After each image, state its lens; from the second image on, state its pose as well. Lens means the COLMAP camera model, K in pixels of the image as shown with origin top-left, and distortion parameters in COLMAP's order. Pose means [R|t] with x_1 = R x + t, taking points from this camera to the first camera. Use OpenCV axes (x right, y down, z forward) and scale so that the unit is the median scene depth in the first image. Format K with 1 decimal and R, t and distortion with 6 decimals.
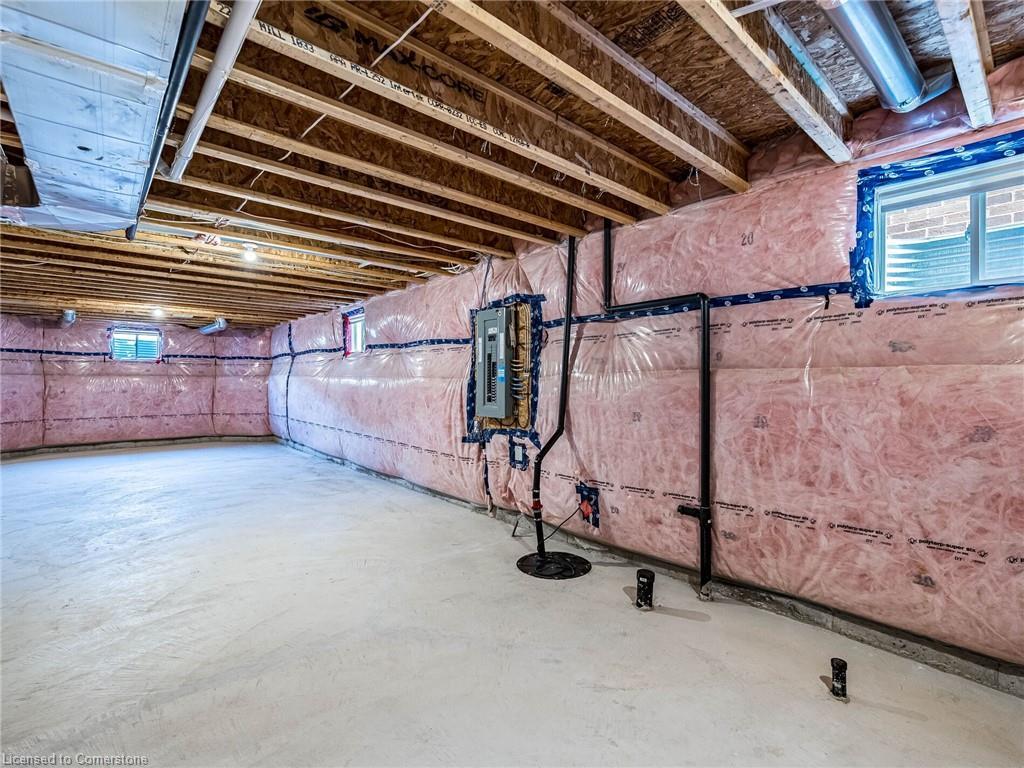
lens RADIAL K [[476.1, 0, 513.3], [0, 476.1, 383.6], [0, 0, 1]] dist [-0.009326, -0.000568]
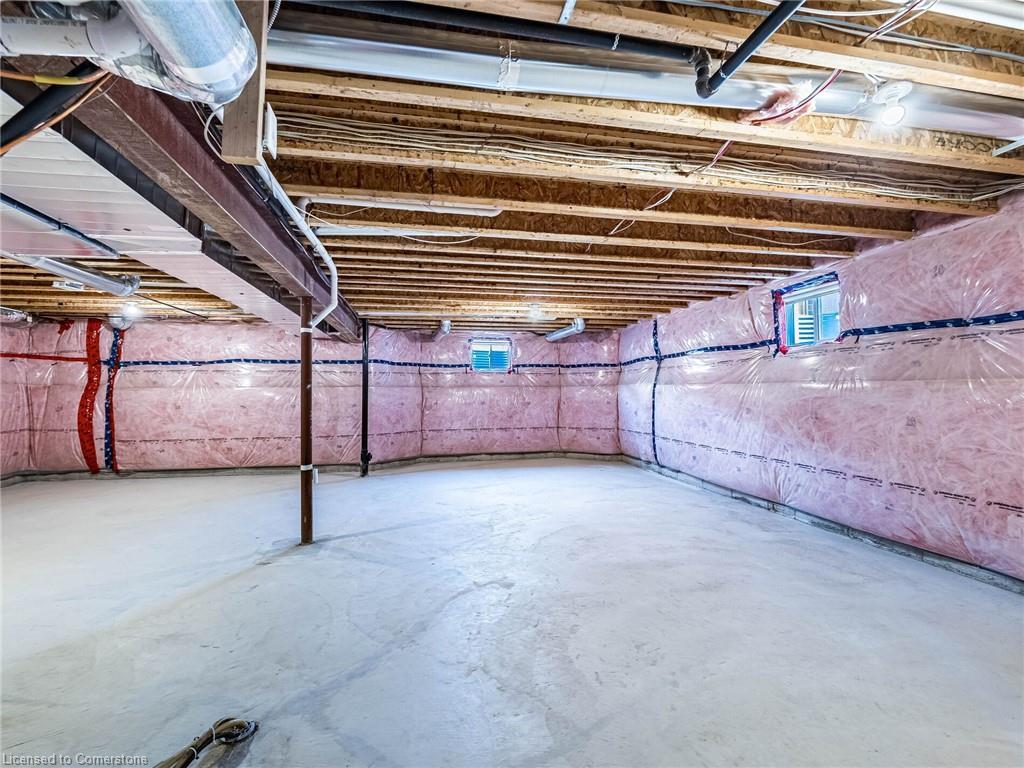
lens RADIAL K [[476.1, 0, 518.3], [0, 476.1, 383.6], [0, 0, 1]] dist [-0.009326, -0.000568]
pose [[0.870952, -0.018028, -0.491037, -0.278557], [0.006719, 0.999670, -0.024785, 0.001520], [0.491322, 0.018287, 0.870786, 0.180308]]
